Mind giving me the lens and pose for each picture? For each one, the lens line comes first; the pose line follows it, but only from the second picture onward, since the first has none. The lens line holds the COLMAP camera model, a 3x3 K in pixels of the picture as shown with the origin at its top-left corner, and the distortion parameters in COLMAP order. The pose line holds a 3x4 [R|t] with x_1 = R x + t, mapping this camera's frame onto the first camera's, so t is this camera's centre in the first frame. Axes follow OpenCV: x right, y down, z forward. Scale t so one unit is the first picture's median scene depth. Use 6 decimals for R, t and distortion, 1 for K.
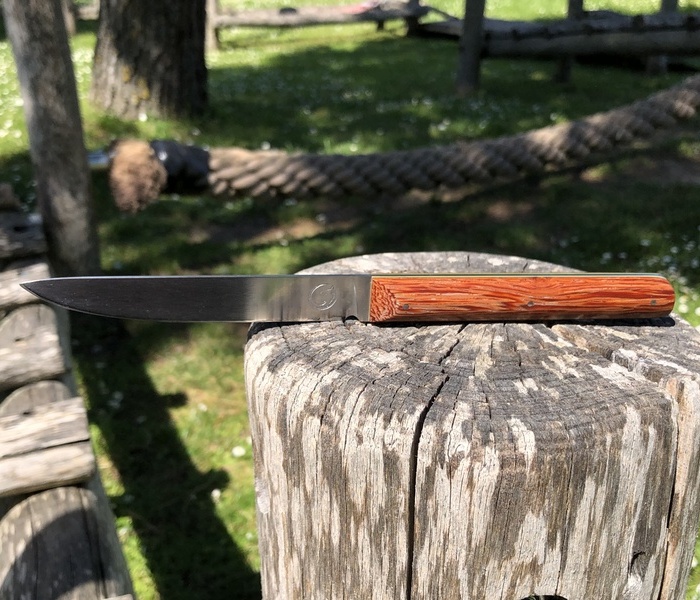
lens RADIAL K [[825.8, 0, 350.0], [0, 825.8, 300.0], [0, 0, 1]] dist [0.084157, -0.279496]
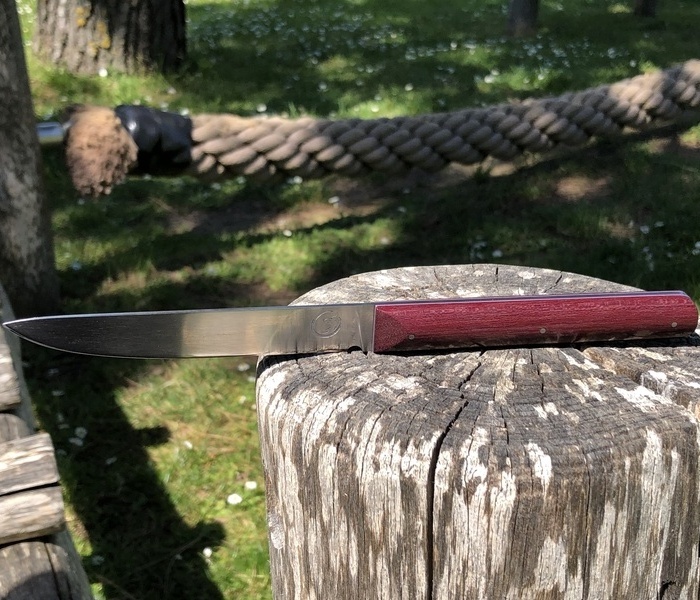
lens RADIAL K [[1085.0, 0, 367.0], [0, 1085.0, 300.3], [0, 0, 1]] dist [0.166485, -0.668092]
pose [[0.999894, -0.013171, -0.006170, 0.010298], [0.013159, 0.999911, -0.001972, -0.026048], [0.006195, 0.001891, 0.999979, -0.283273]]
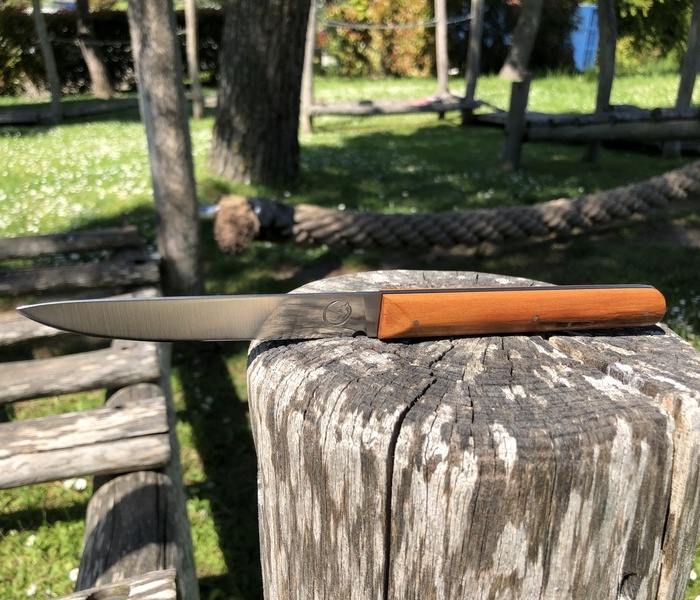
lens RADIAL K [[666.7, 0, 345.5], [0, 666.7, 300.8], [0, 0, 1]] dist [0.001442, 0.005443]
pose [[0.994426, 0.040370, -0.097398, 0.084592], [-0.045174, 0.997843, -0.047637, 0.040997], [0.095265, 0.051772, 0.994105, 0.185277]]
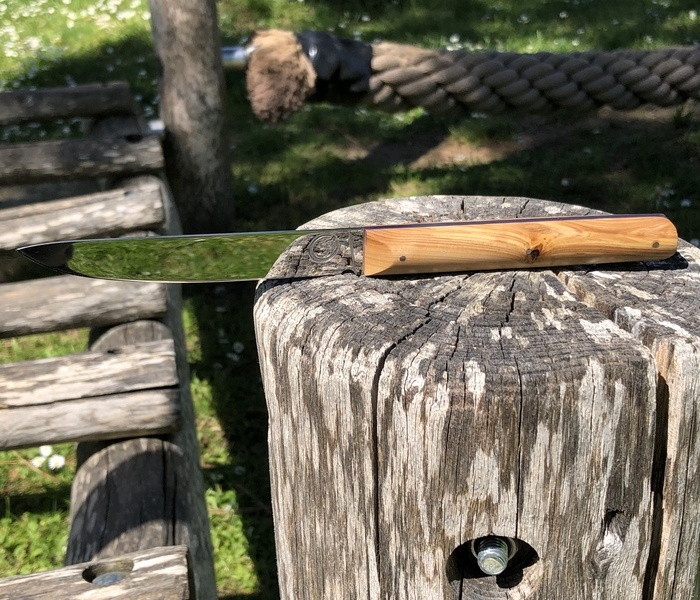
lens RADIAL K [[1107.4, 0, 350.0], [0, 1107.4, 300.0], [0, 0, 1]] dist [0.280730, -1.322321]
pose [[0.978048, 0.067680, -0.197082, 0.293076], [-0.057553, 0.996732, 0.056676, -0.005308], [0.200274, -0.044090, 0.978747, -0.378996]]
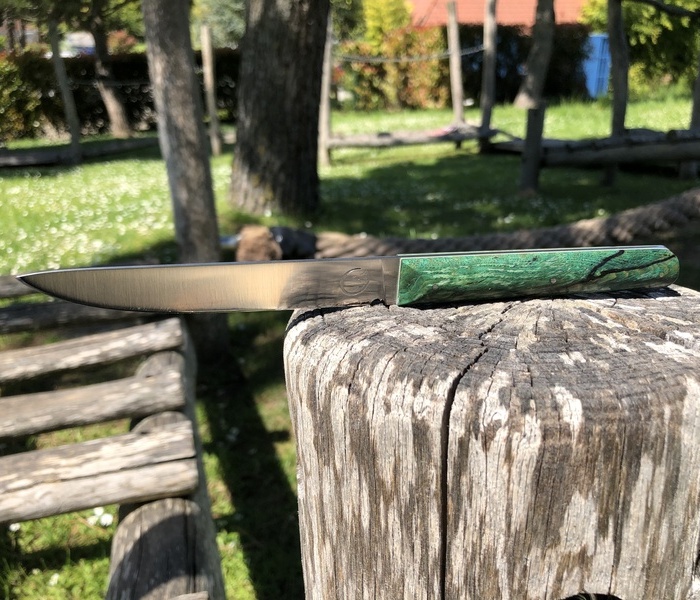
lens RADIAL K [[669.3, 0, 370.5], [0, 669.3, 301.9], [0, 0, 1]] dist [-0.006630, 0.014913]
pose [[0.995493, 0.006186, -0.094628, 0.058094], [-0.015134, 0.995443, -0.094145, 0.112890], [0.093615, 0.095153, 0.991051, 0.232482]]
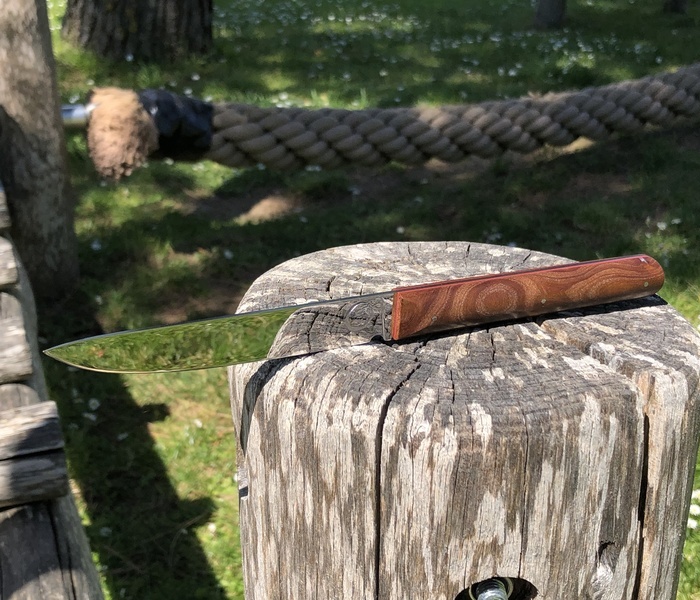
lens RADIAL K [[1080.3, 0, 350.0], [0, 1080.3, 300.0], [0, 0, 1]] dist [0.229062, -1.061963]
pose [[0.998984, 0.016881, -0.041779, 0.086490], [-0.016641, 0.999843, 0.006085, 0.004712], [0.041875, -0.005384, 0.999108, -0.358260]]
